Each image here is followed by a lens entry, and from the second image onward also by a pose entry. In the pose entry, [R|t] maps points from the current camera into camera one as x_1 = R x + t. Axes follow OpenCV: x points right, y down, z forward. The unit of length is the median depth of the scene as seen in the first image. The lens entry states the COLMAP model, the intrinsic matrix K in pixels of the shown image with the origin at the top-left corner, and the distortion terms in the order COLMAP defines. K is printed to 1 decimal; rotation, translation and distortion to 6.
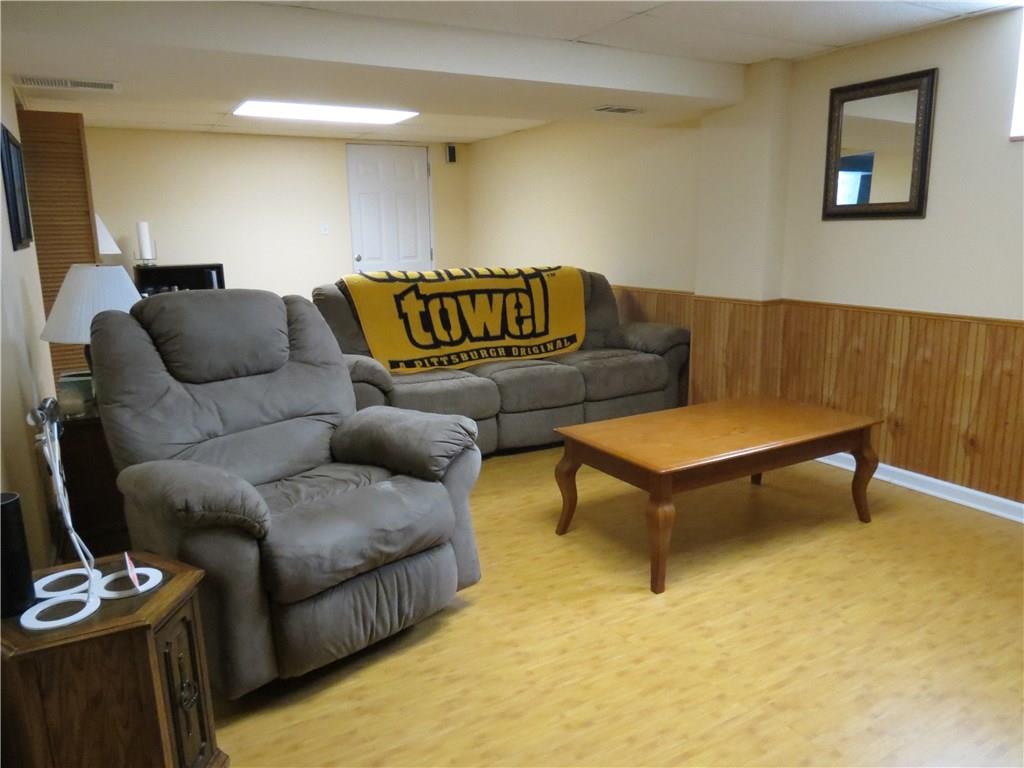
lens RADIAL K [[724.0, 0, 514.0], [0, 724.0, 383.1], [0, 0, 1]] dist [-0.047205, 0.029482]
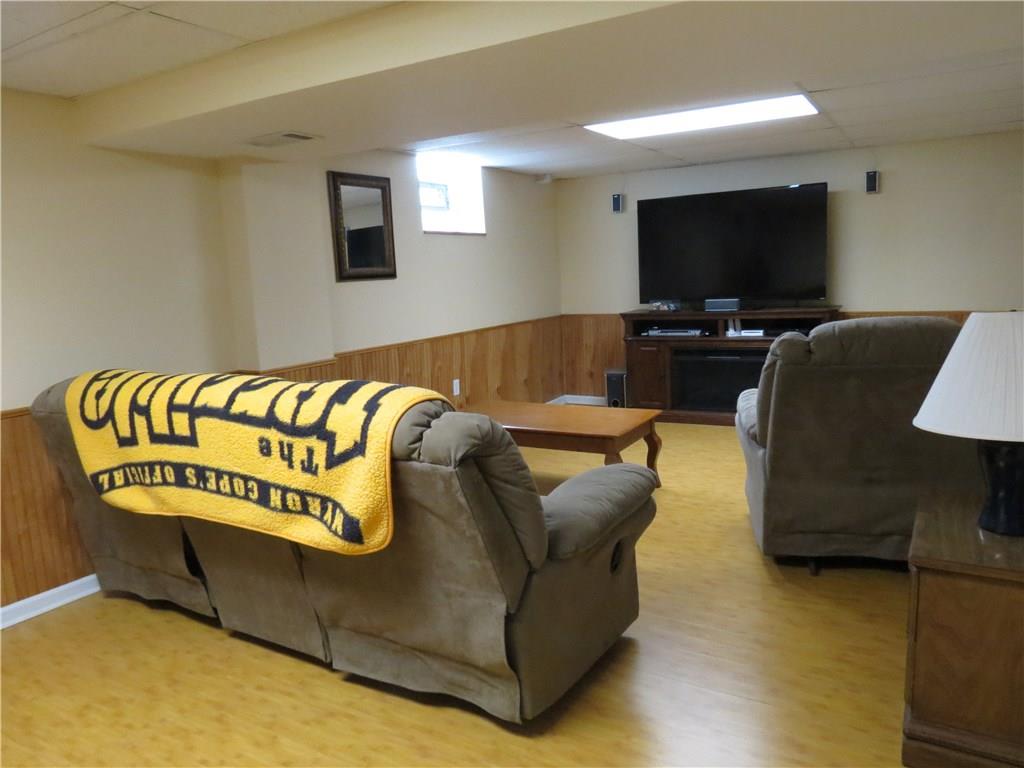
lens RADIAL K [[724.0, 0, 514.0], [0, 724.0, 383.1], [0, 0, 1]] dist [-0.047205, 0.029482]
pose [[-0.499362, -0.088366, 0.861875, -0.857556], [0.234376, 0.943916, 0.232572, -0.328948], [-0.834090, 0.318140, -0.450645, 1.594265]]
